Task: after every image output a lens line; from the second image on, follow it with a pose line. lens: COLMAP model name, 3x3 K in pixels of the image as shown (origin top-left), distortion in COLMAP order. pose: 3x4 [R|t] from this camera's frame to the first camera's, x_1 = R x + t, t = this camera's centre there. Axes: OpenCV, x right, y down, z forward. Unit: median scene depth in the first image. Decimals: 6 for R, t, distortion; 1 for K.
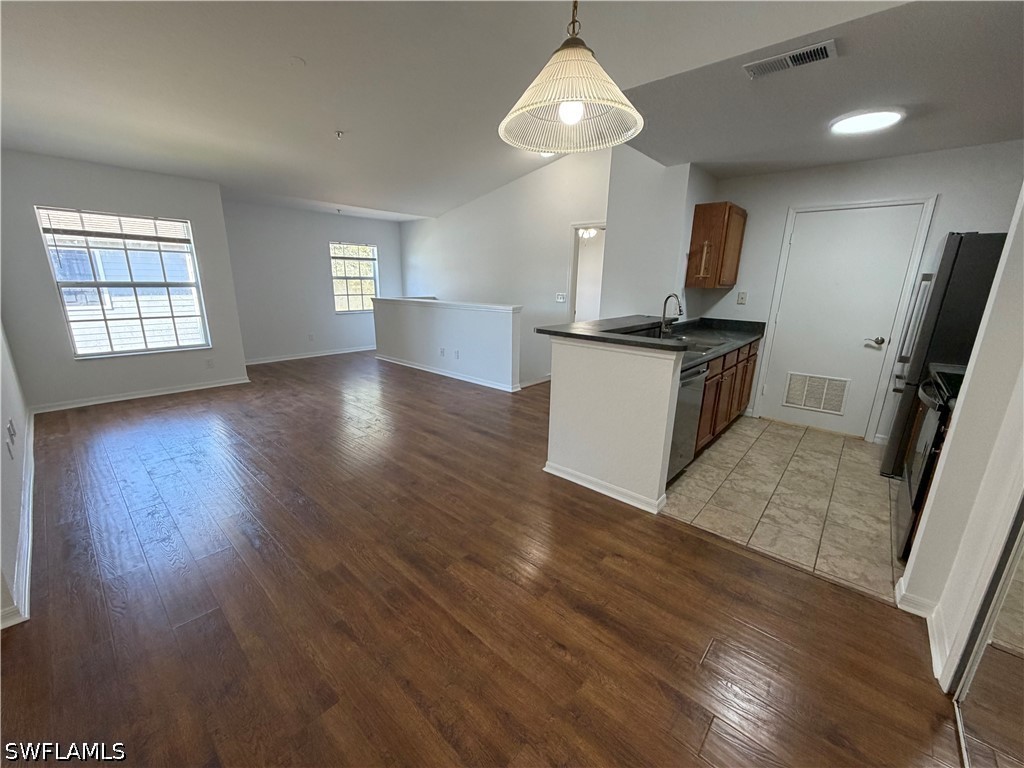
lens RADIAL K [[408.1, 0, 509.2], [0, 408.1, 384.6], [0, 0, 1]] dist [-0.000343, 0.000683]
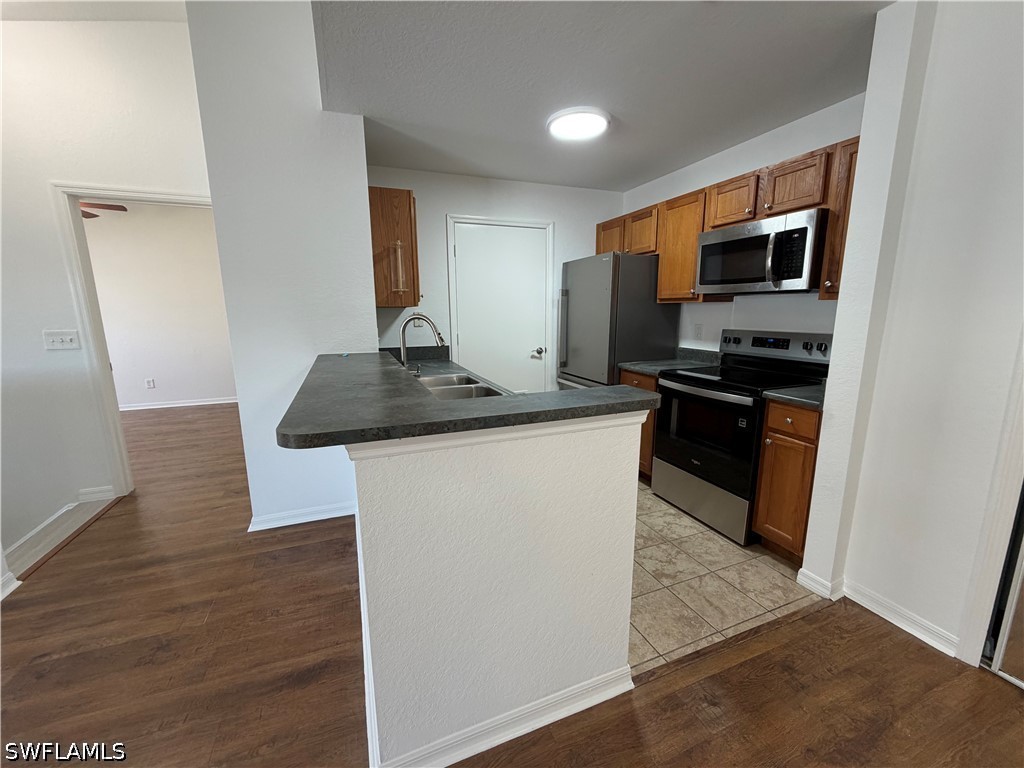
lens RADIAL K [[408.1, 0, 509.8], [0, 408.1, 385.4], [0, 0, 1]] dist [-0.000343, 0.000683]
pose [[0.445636, -0.186365, 0.875601, -0.084467], [0.242001, 0.966754, 0.082600, -0.109652], [-0.861884, 0.175087, 0.475921, 0.488231]]
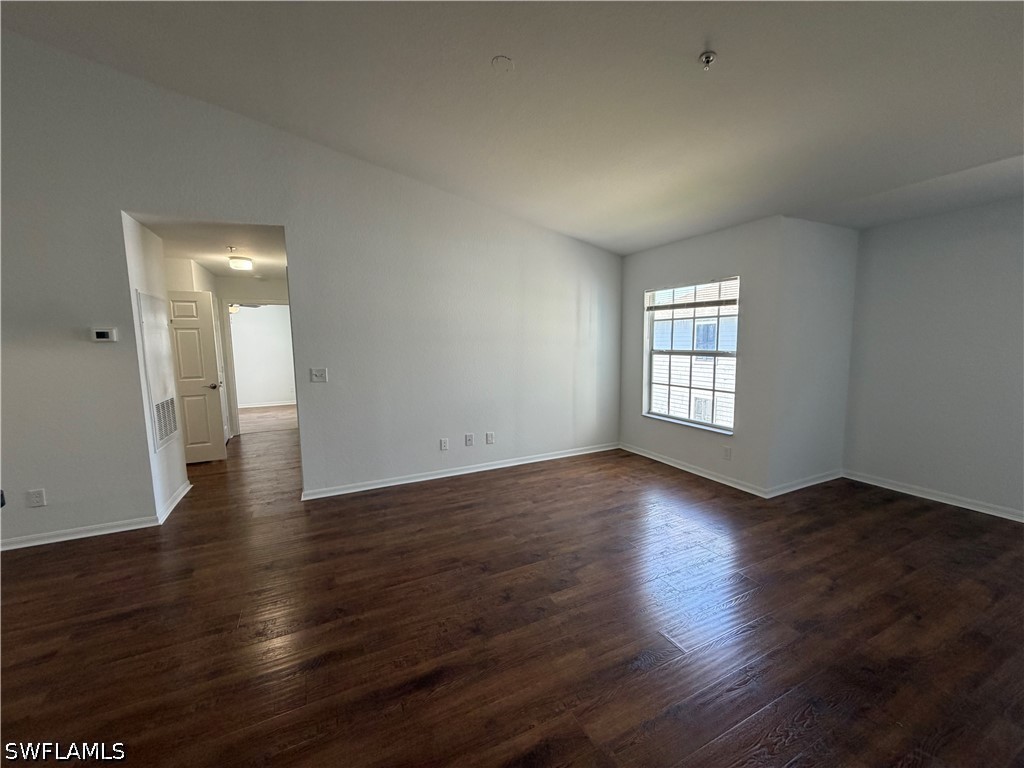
lens RADIAL K [[408.1, 0, 510.5], [0, 408.1, 384.5], [0, 0, 1]] dist [-0.000343, 0.000683]
pose [[-0.376485, 0.088709, -0.922166, 0.150853], [-0.225404, 0.956722, 0.184057, -0.275125], [0.898583, 0.277155, -0.340196, 1.039750]]
